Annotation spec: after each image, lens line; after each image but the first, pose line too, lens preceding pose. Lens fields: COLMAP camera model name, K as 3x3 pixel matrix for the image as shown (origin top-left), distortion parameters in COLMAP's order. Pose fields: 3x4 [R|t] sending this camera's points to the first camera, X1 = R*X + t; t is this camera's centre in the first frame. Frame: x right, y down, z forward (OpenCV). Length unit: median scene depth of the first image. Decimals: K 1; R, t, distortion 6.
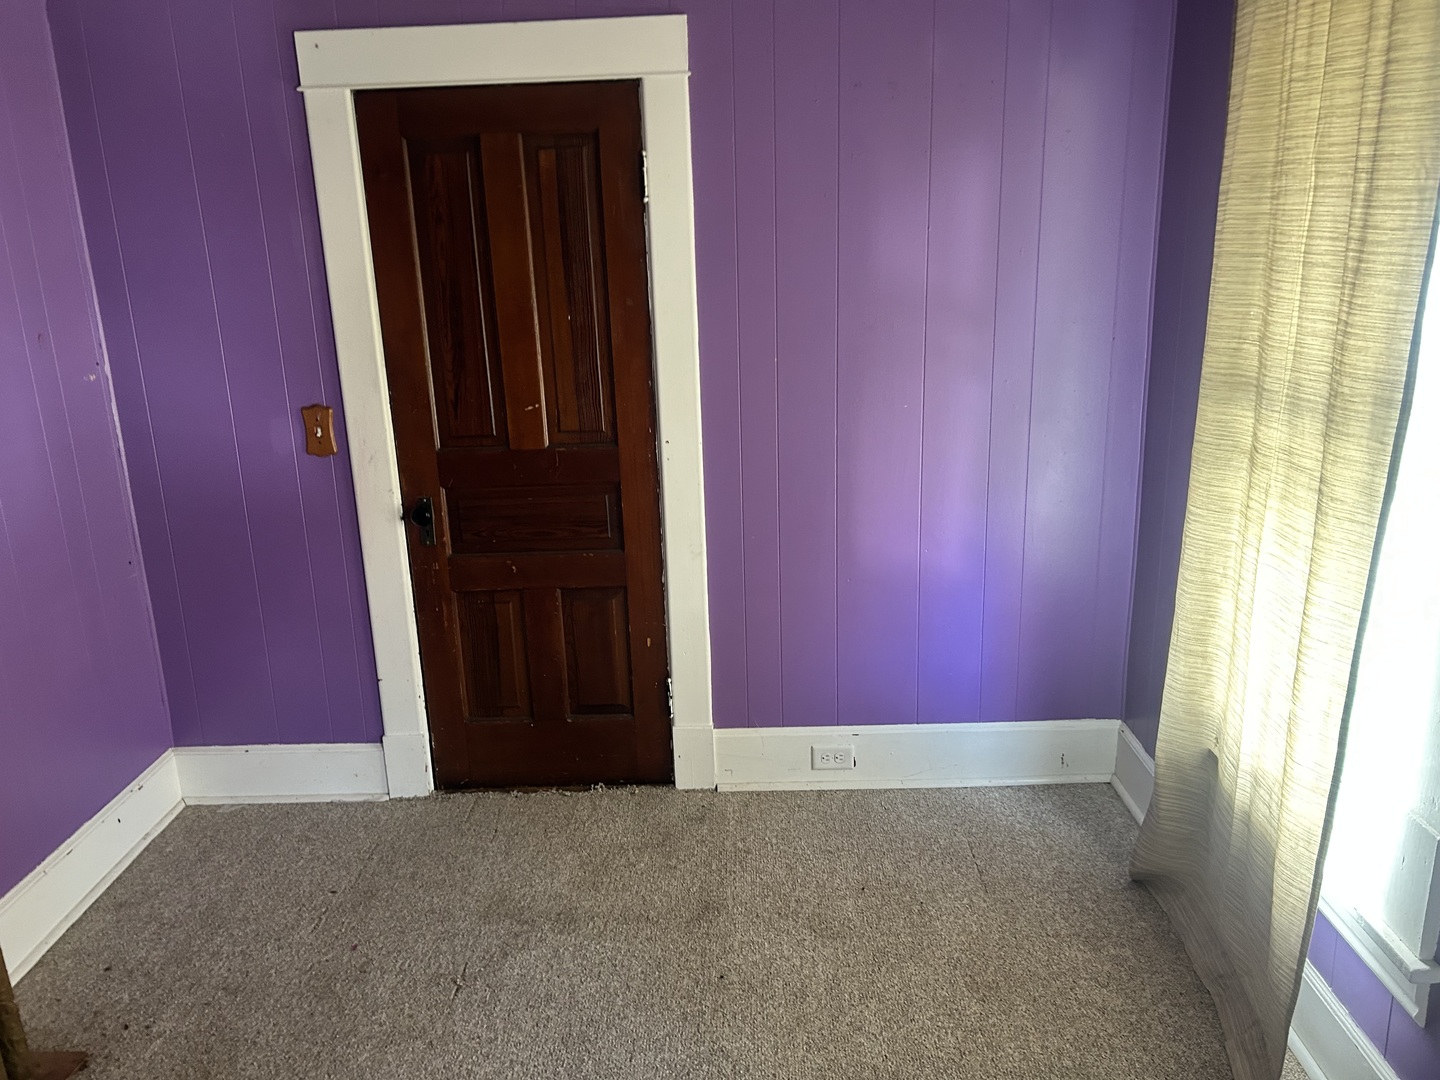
lens RADIAL K [[1081.3, 0, 682.6], [0, 1081.3, 525.9], [0, 0, 1]] dist [0.051201, -0.045123]
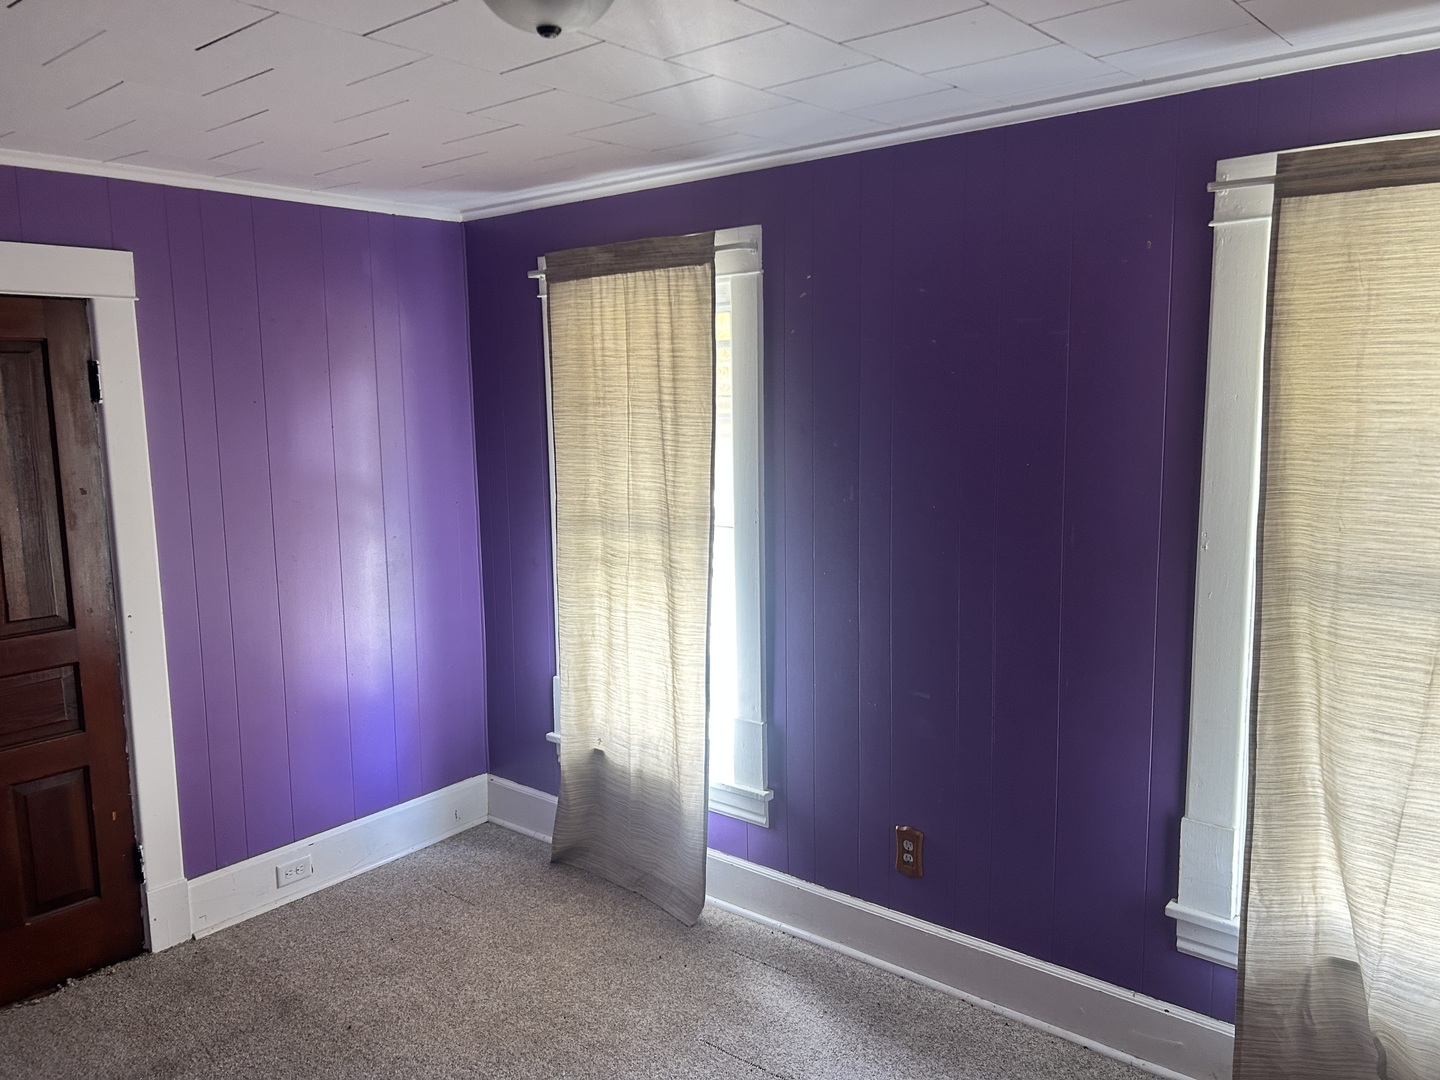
lens RADIAL K [[1081.3, 0, 722.6], [0, 1081.3, 535.9], [0, 0, 1]] dist [0.051201, -0.045123]
pose [[0.613931, -0.077971, 0.785500, -0.553242], [0.197795, 0.978558, -0.057458, 0.025460], [-0.764177, 0.190643, 0.616189, -0.156516]]
